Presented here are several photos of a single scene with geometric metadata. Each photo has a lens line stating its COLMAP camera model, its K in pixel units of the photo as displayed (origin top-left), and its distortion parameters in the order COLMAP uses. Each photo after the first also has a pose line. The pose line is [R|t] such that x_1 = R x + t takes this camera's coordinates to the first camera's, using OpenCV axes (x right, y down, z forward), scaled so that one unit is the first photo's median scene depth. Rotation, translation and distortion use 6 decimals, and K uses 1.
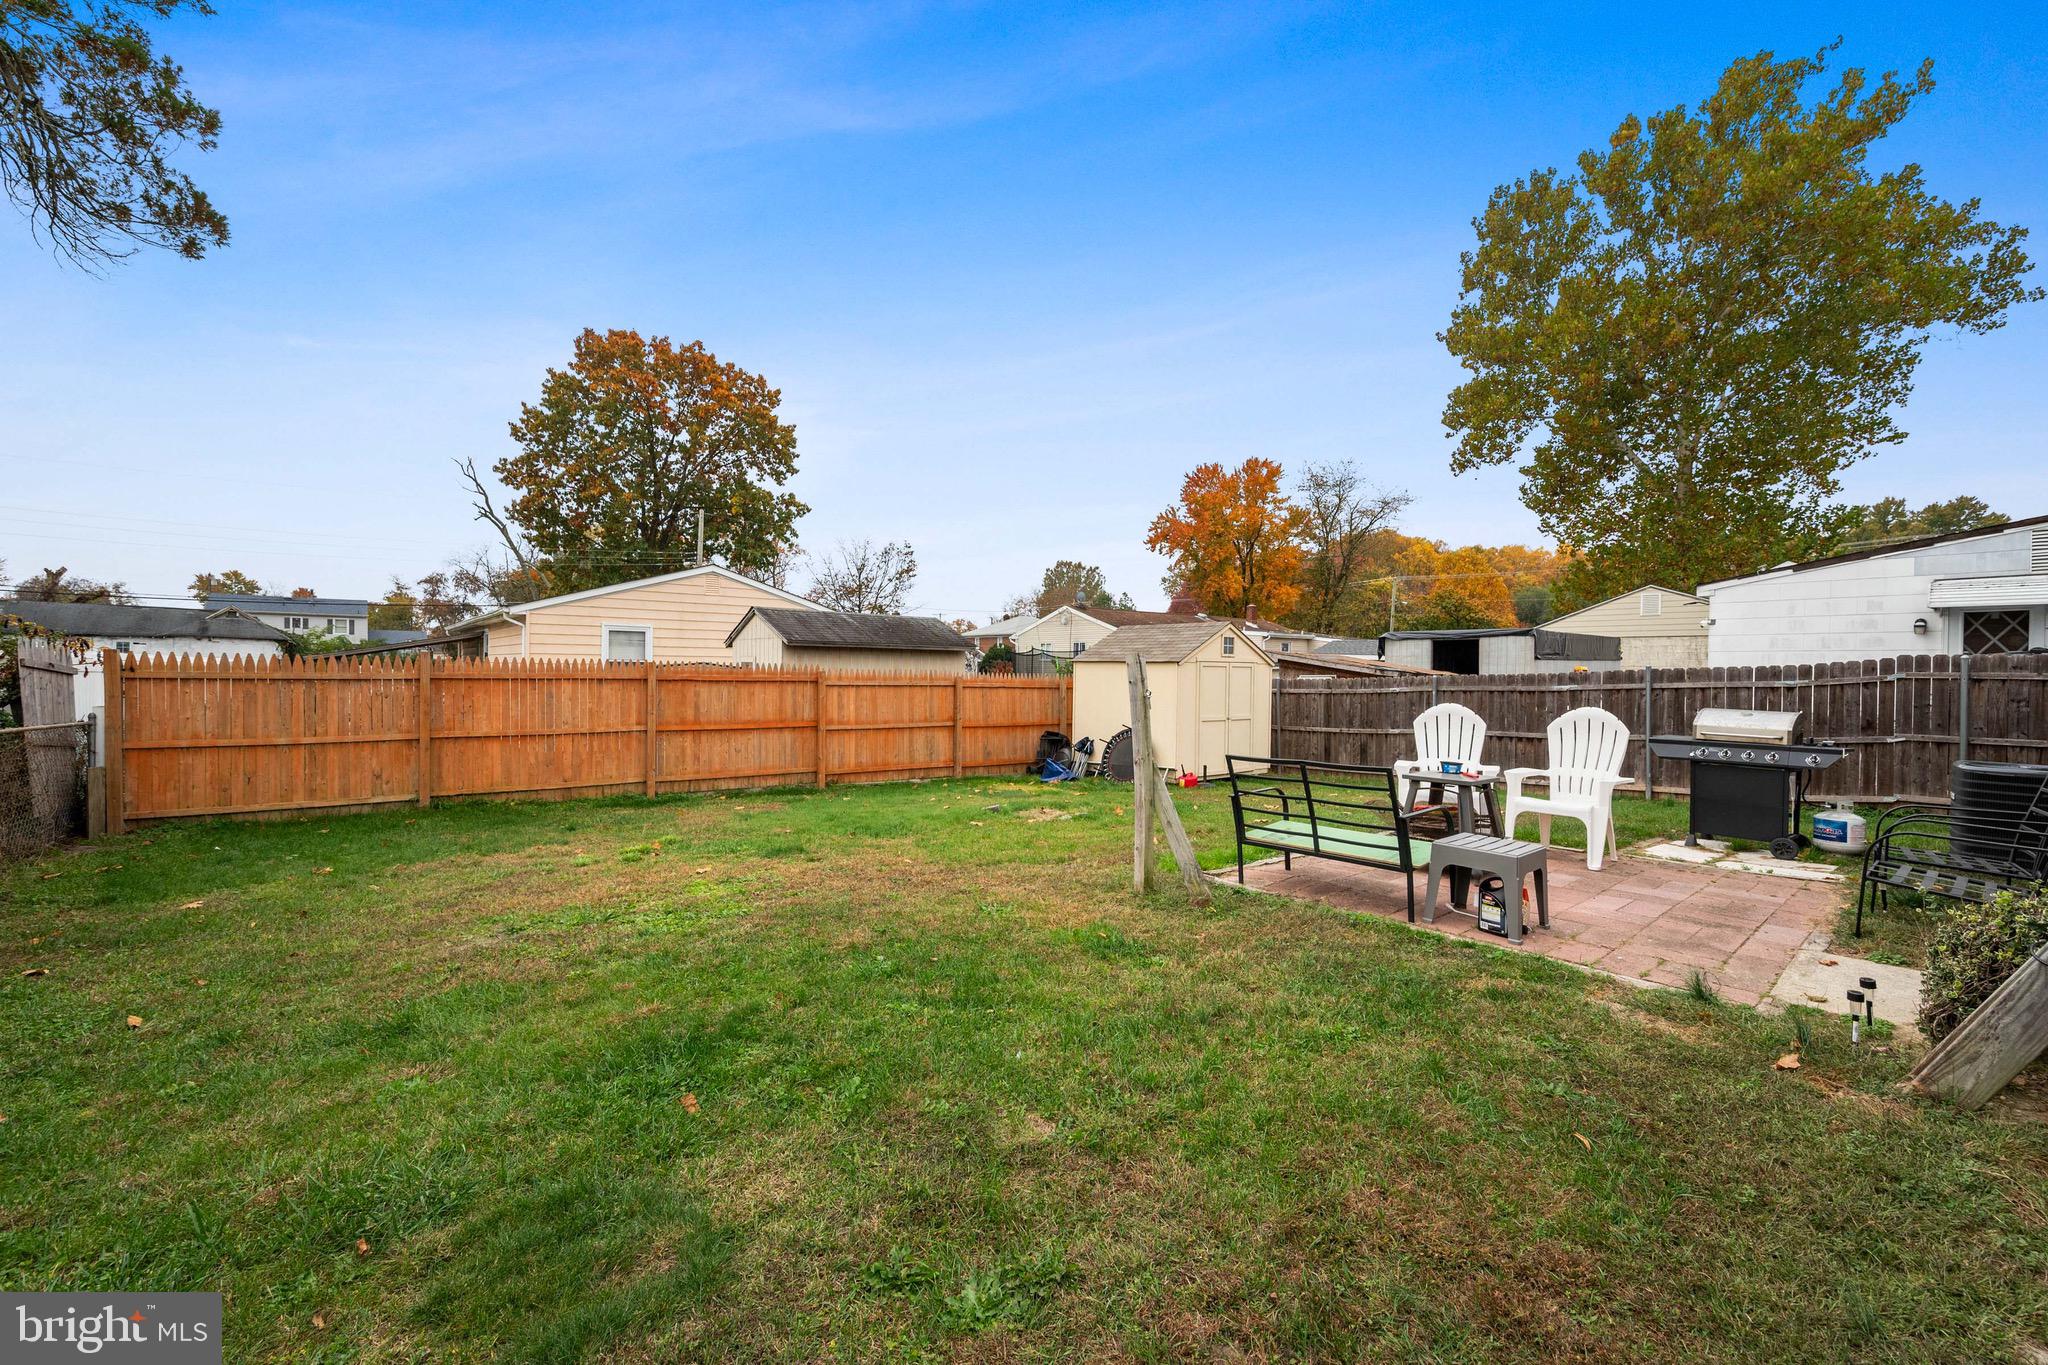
lens RADIAL K [[828.2, 0, 1035.3], [0, 828.2, 672.0], [0, 0, 1]] dist [-0.000452, 0.000069]
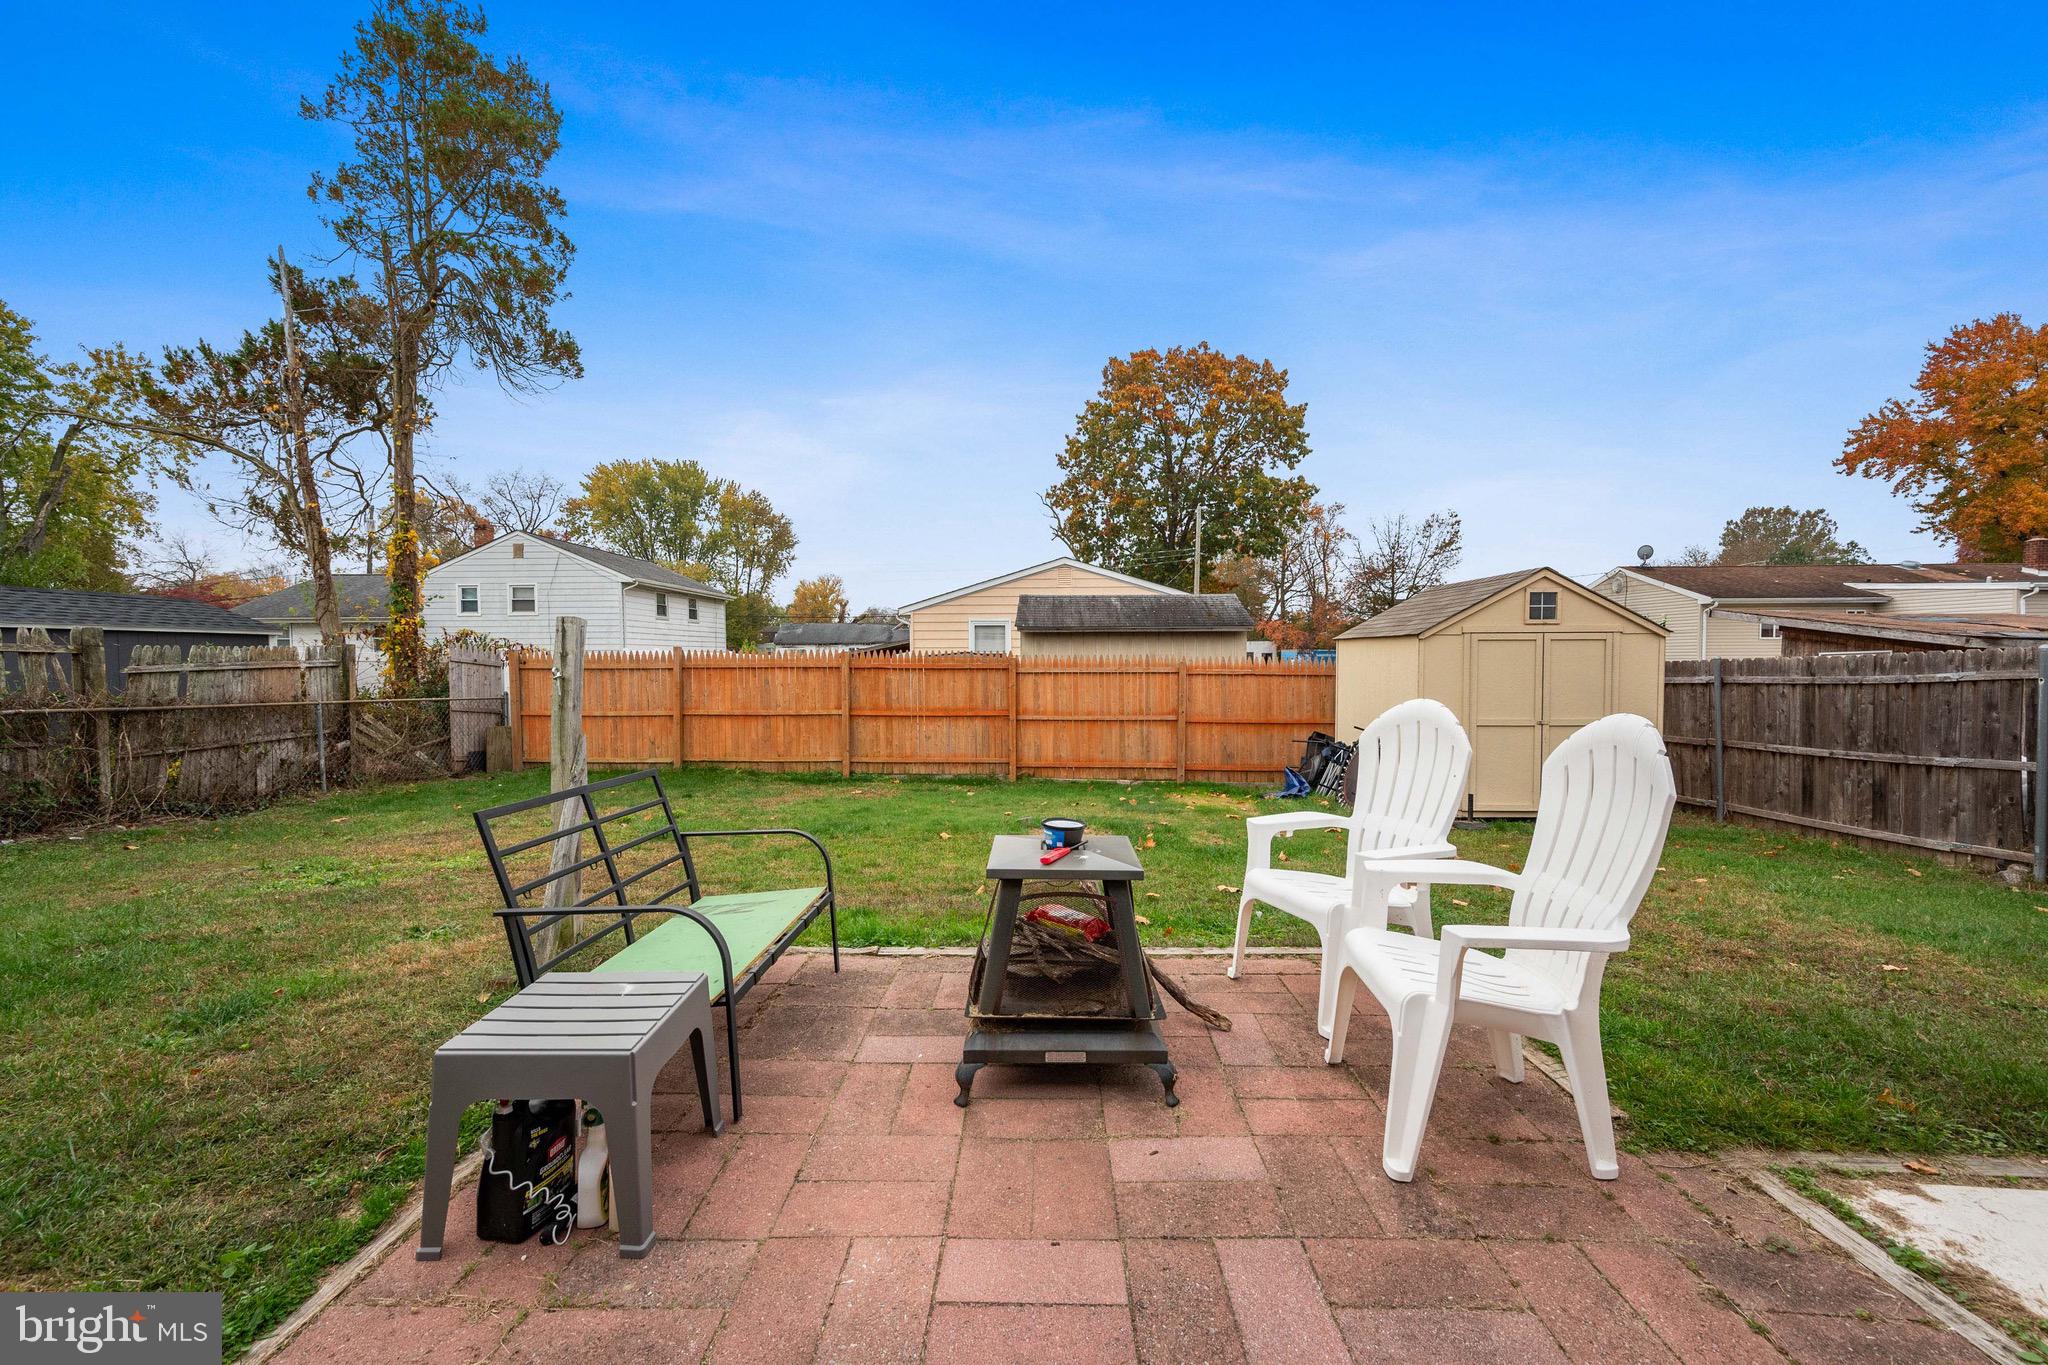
lens RADIAL K [[818.1, 0, 1024.0], [0, 818.1, 682.5], [0, 0, 1]] dist [0.000776, -0.000051]
pose [[0.755273, 0.002752, -0.655405, 0.330150], [0.012232, 0.999758, 0.018294, 0.009260], [0.655296, -0.021834, 0.755056, 0.270017]]
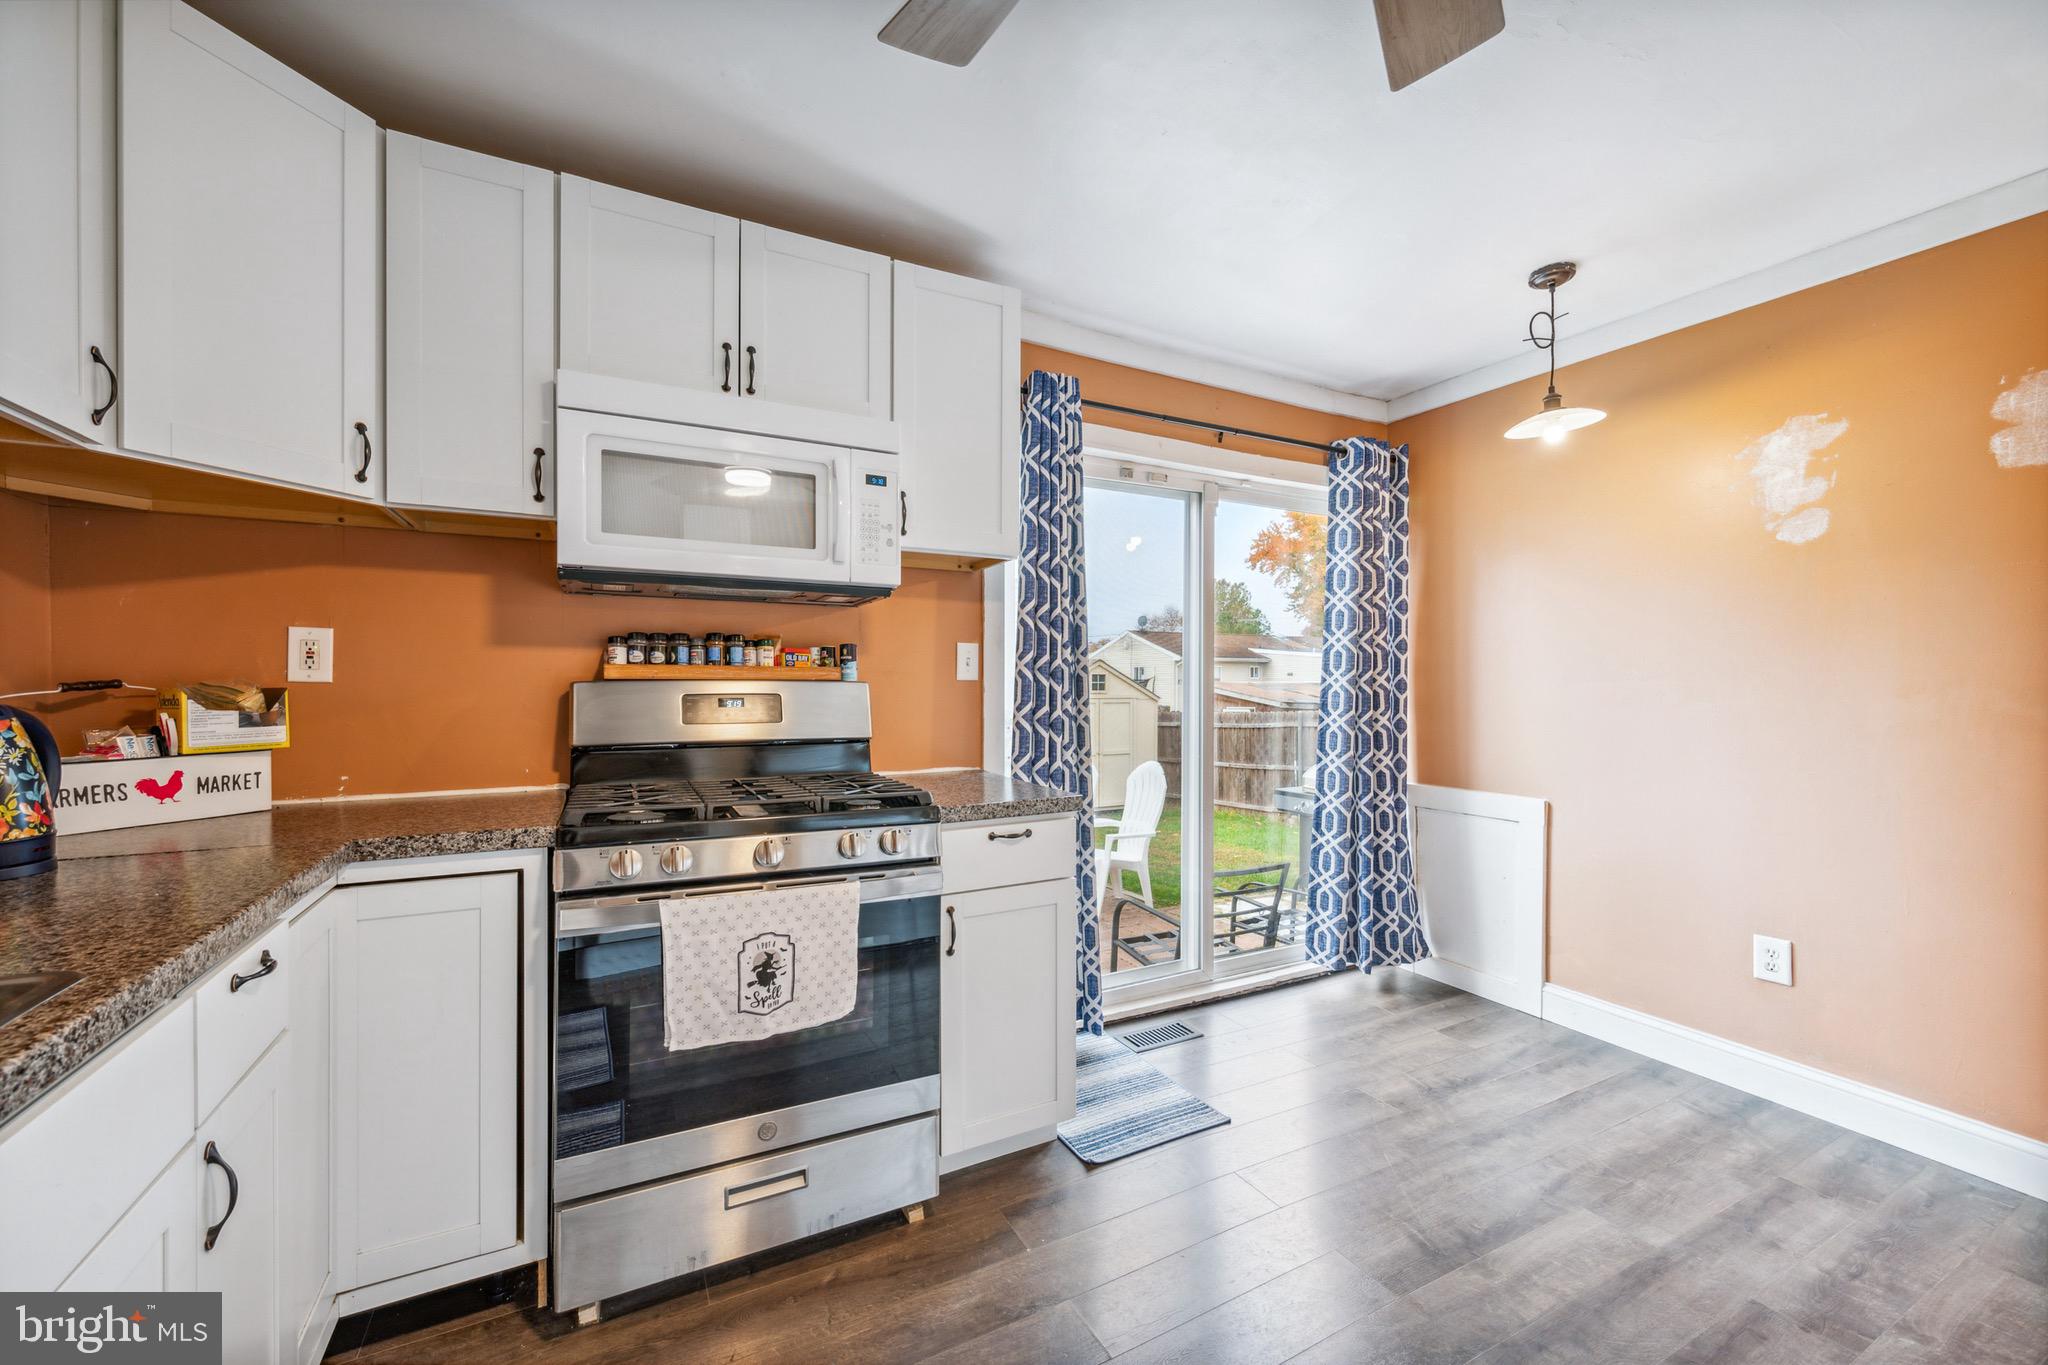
lens RADIAL K [[818.1, 0, 1024.0], [0, 818.1, 682.5], [0, 0, 1]] dist [0.000776, -0.000051]
pose [[0.978496, -0.013376, -0.205832, 0.339451], [0.011429, 0.999878, -0.010643, -0.021190], [0.205949, 0.008061, 0.978529, -0.014118]]
